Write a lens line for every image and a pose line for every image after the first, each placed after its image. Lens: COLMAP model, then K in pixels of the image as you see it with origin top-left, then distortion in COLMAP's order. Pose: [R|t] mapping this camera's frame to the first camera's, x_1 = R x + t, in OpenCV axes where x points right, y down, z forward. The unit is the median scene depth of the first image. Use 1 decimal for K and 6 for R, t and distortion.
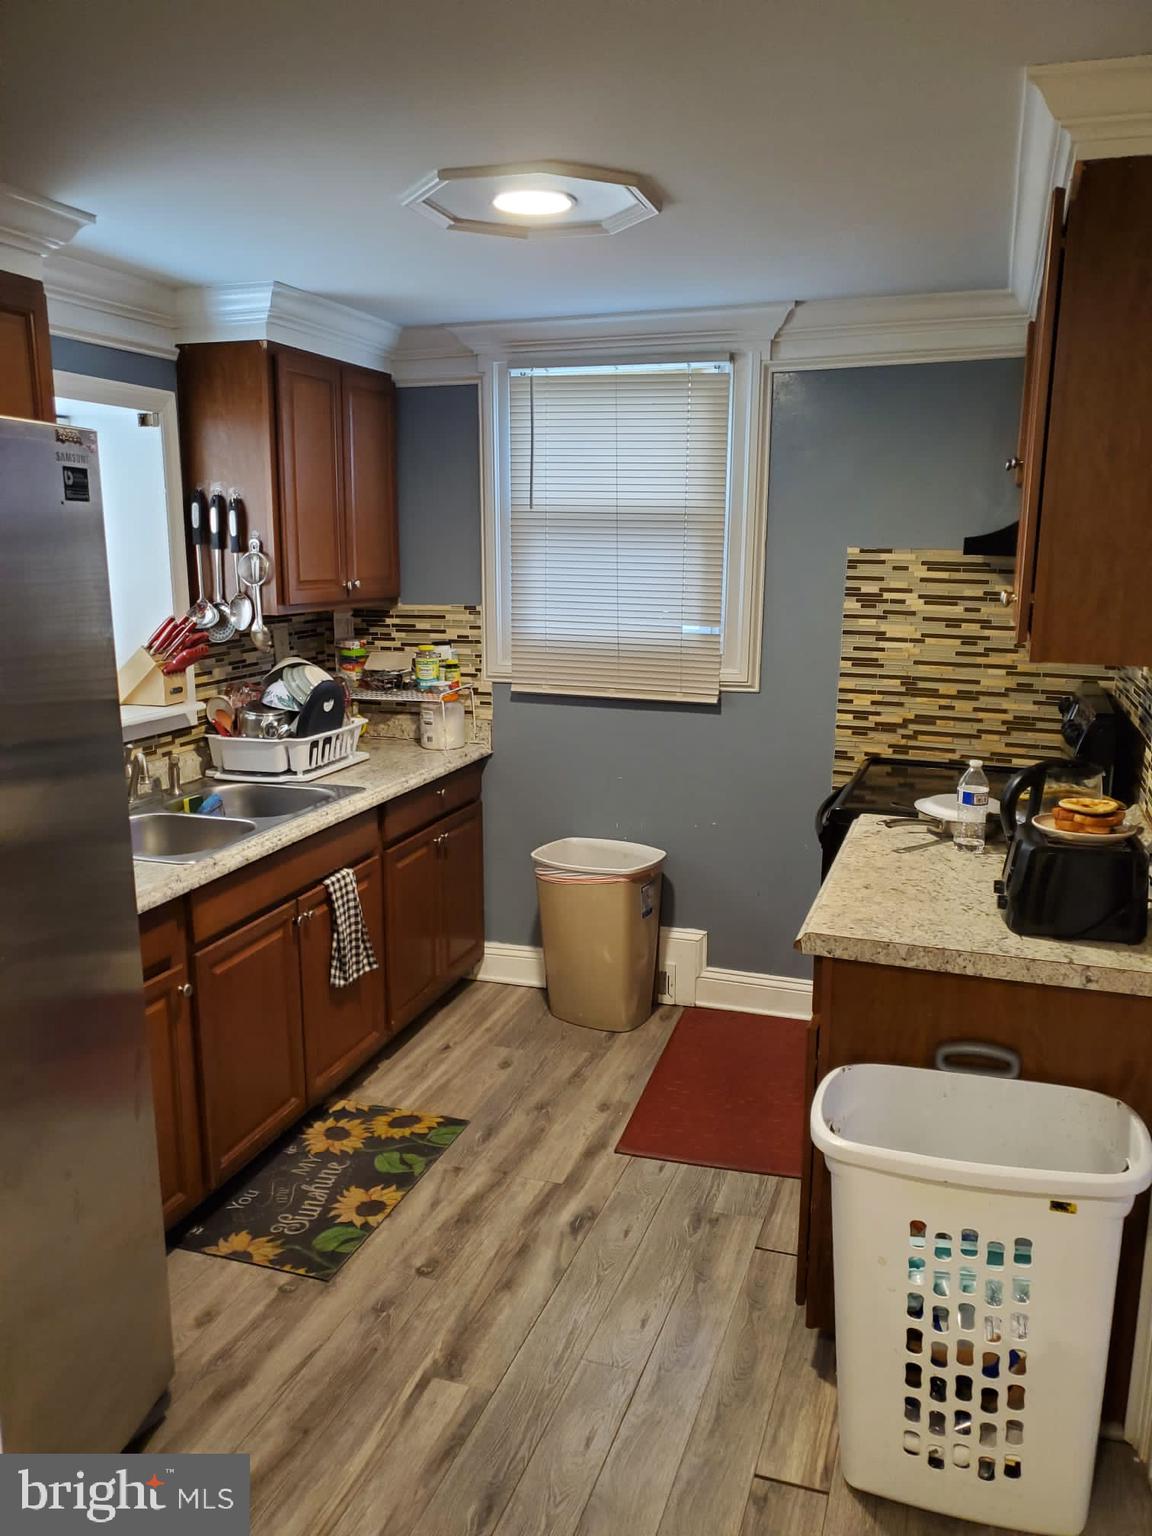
lens RADIAL K [[1214.9, 0, 574.4], [0, 1214.9, 797.2], [0, 0, 1]] dist [0.079031, -0.086669]
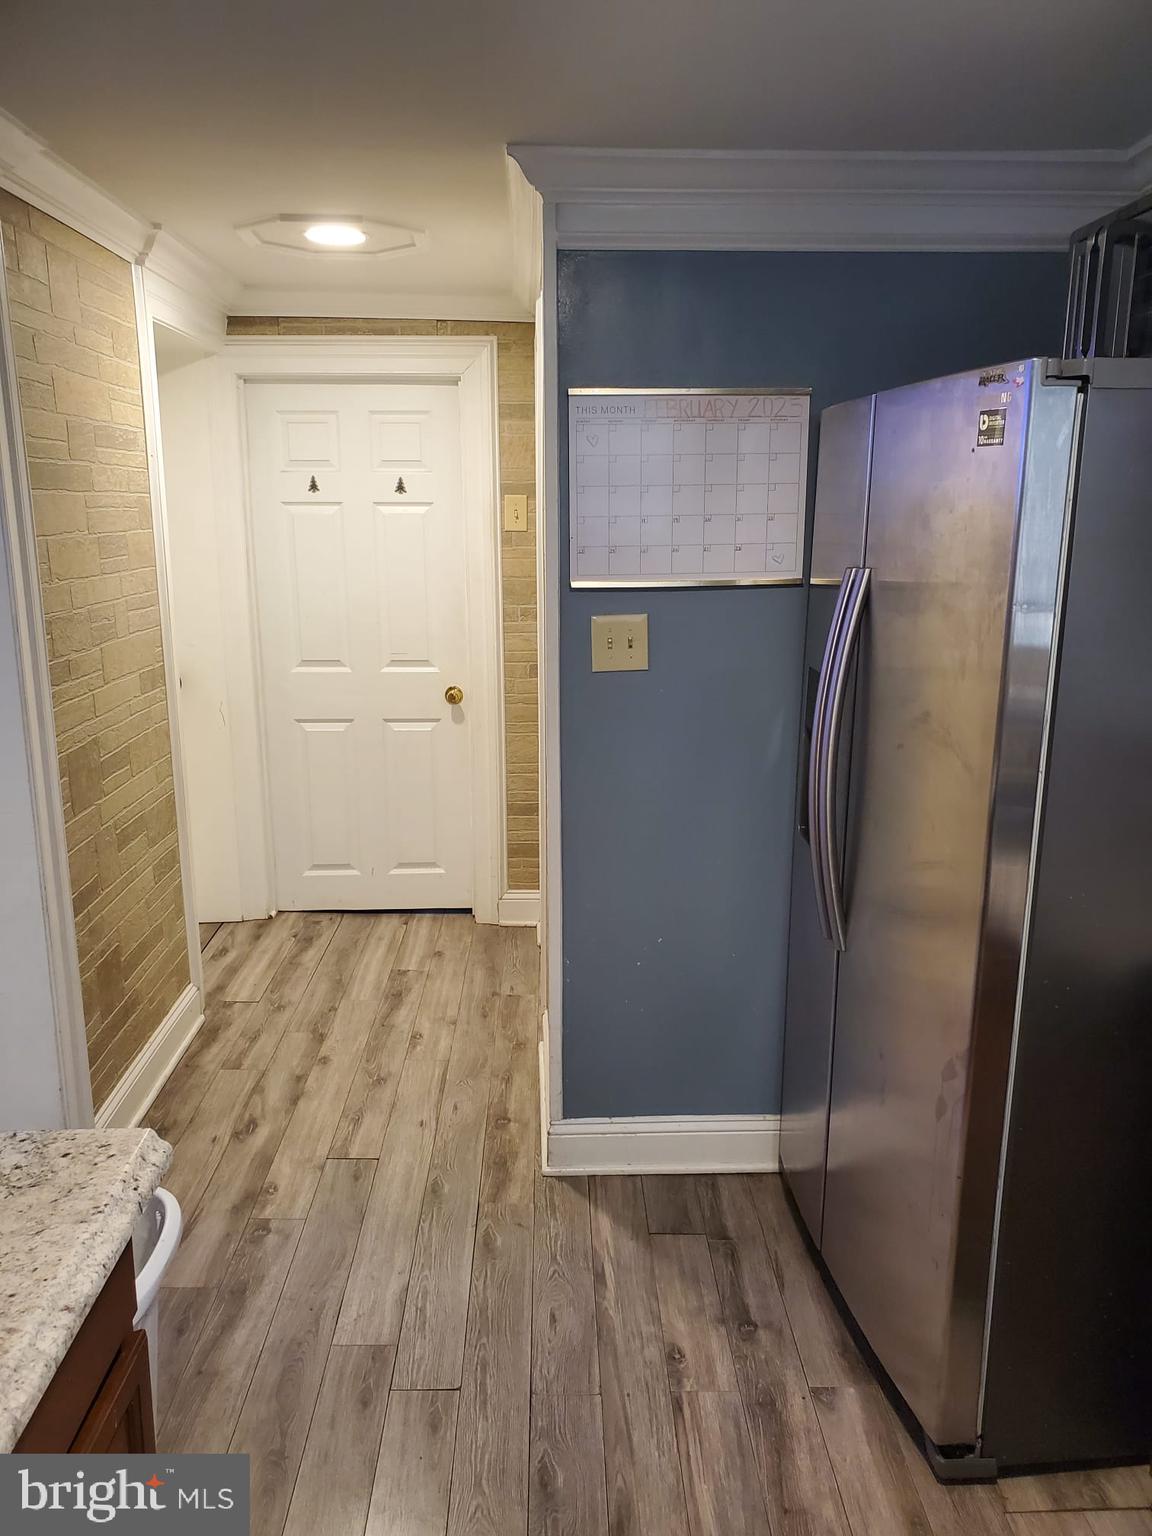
lens RADIAL K [[1188.7, 0, 576.0], [0, 1188.7, 768.0], [0, 0, 1]] dist [-0.028097, 0.001911]
pose [[-0.938665, 0.066765, -0.338305, 0.109318], [-0.082381, 0.909249, 0.408019, -0.190397], [0.334845, 0.410863, -0.847980, 0.932541]]
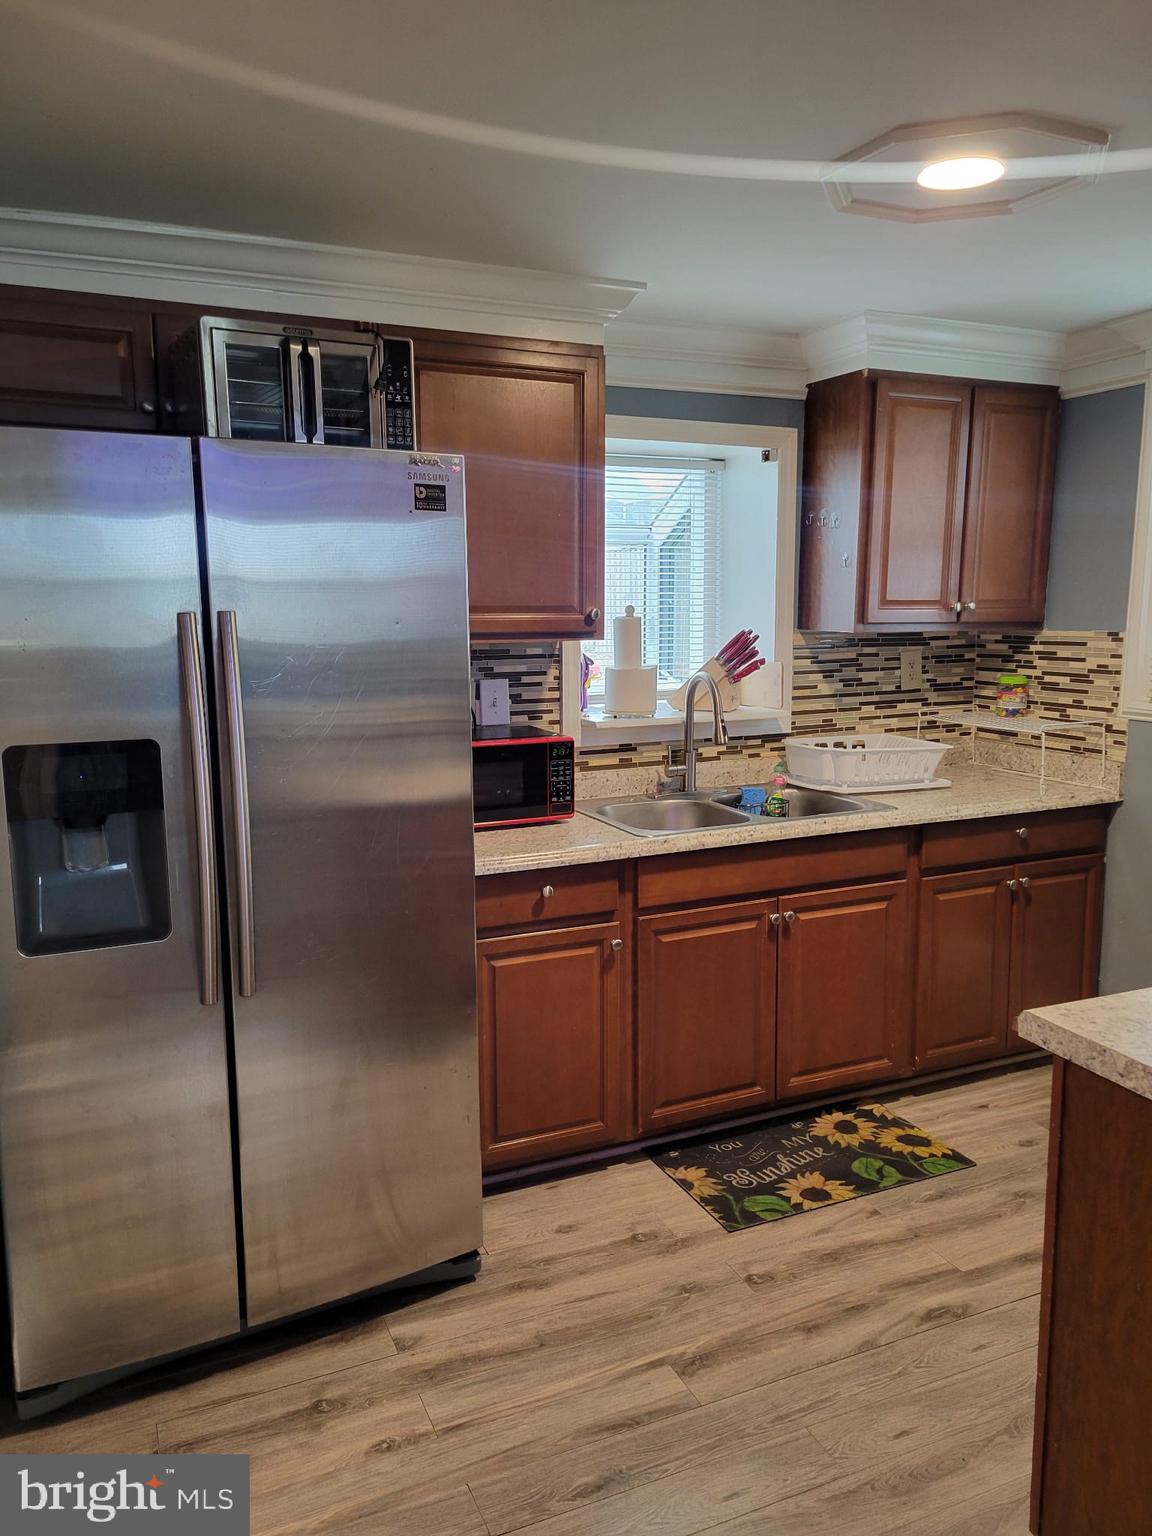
lens RADIAL K [[1165.8, 0, 582.2], [0, 1165.8, 789.9], [0, 0, 1]] dist [0.110282, -0.129106]
pose [[0.688886, 0.119727, -0.714914, 0.326286], [-0.152461, 0.988135, 0.018573, -0.000599], [0.708655, 0.096202, 0.698966, 0.153982]]
